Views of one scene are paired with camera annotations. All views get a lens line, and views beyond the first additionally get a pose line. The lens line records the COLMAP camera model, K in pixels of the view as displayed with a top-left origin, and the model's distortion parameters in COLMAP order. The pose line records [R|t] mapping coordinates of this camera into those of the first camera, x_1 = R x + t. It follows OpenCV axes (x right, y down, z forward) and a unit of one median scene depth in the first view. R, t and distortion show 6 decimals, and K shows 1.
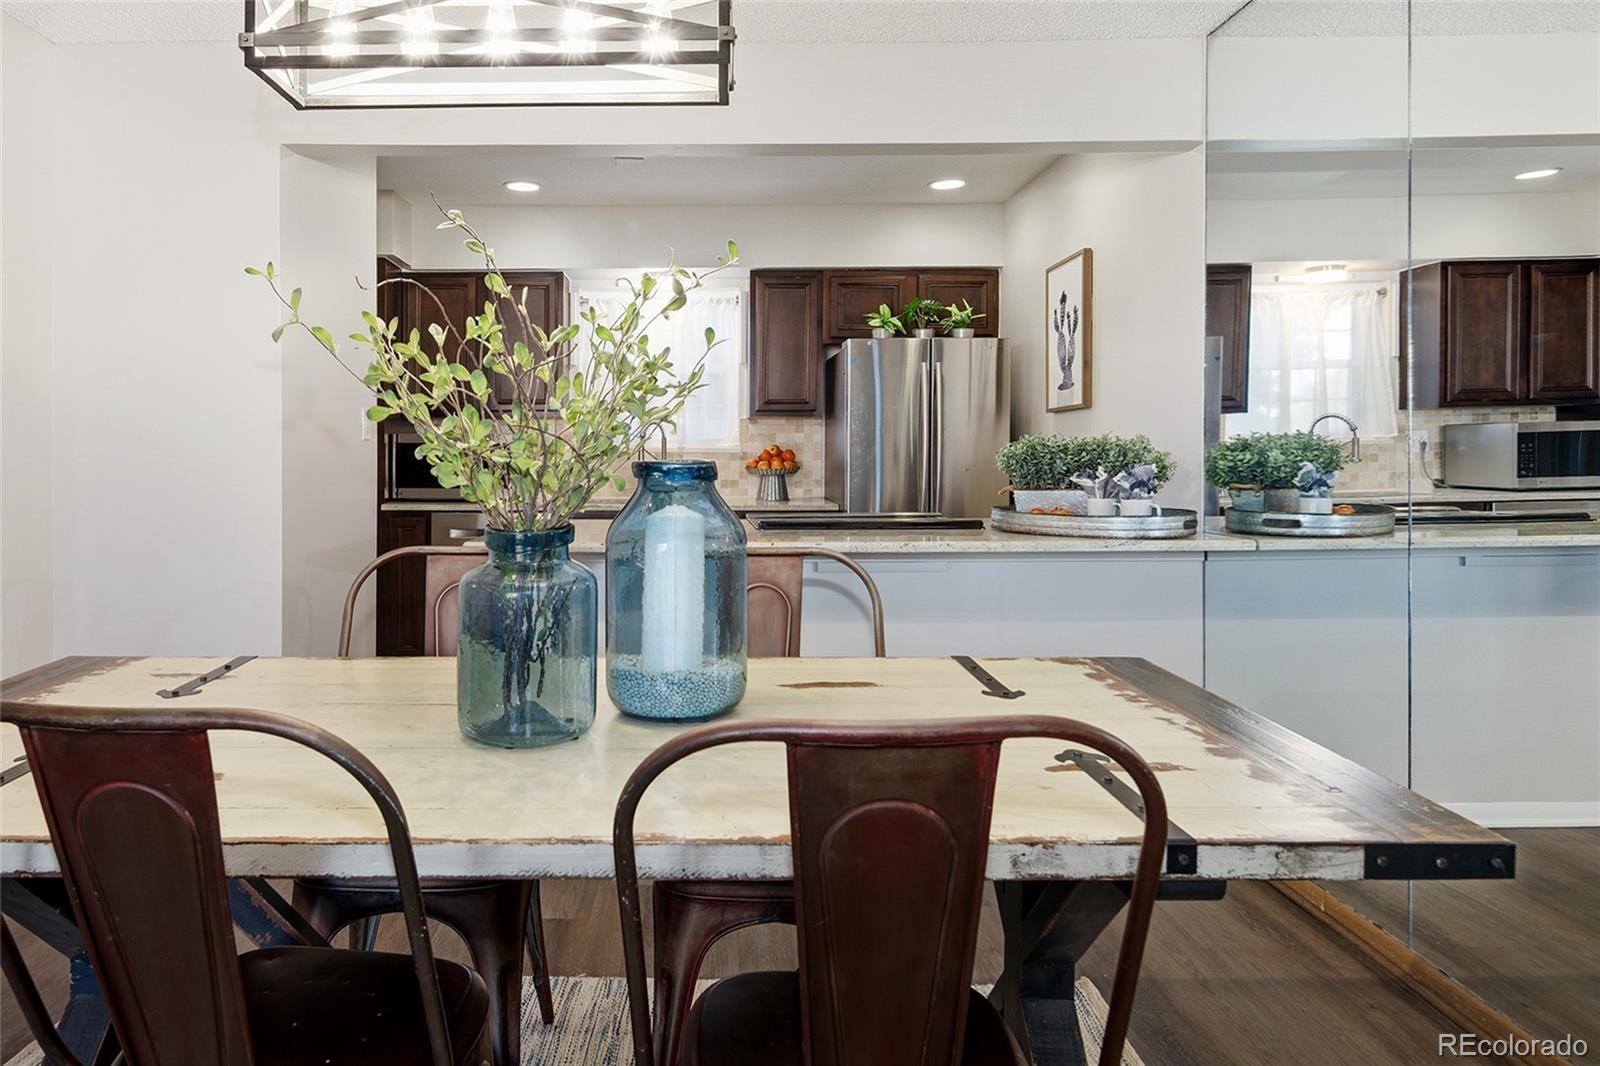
lens RADIAL K [[1004.2, 0, 684.3], [0, 1004.2, 464.3], [0, 0, 1]] dist [-0.002263, -0.000818]
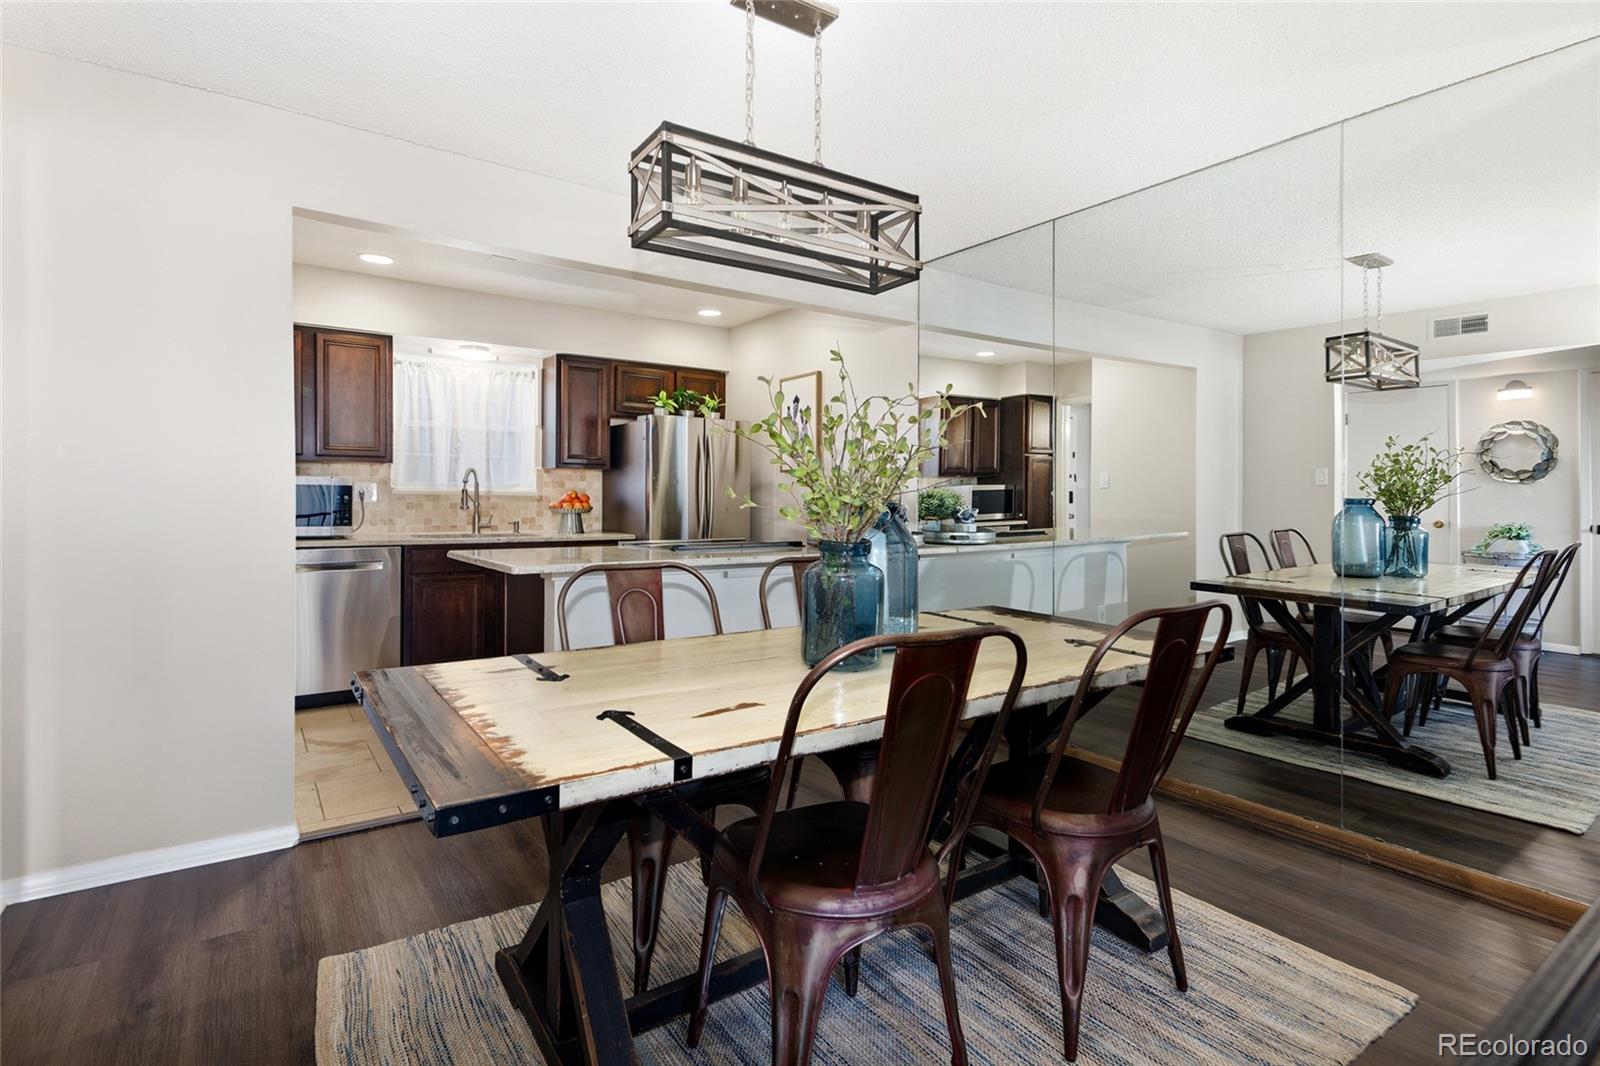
lens RADIAL K [[798.8, 0, 803.0], [0, 798.8, 499.6], [0, 0, 1]] dist [-0.001808, -0.000761]
pose [[0.817167, 0.009207, 0.576328, -0.279001], [-0.003087, 0.999928, -0.011597, 0.004106], [-0.576393, 0.007698, 0.817136, -0.017756]]
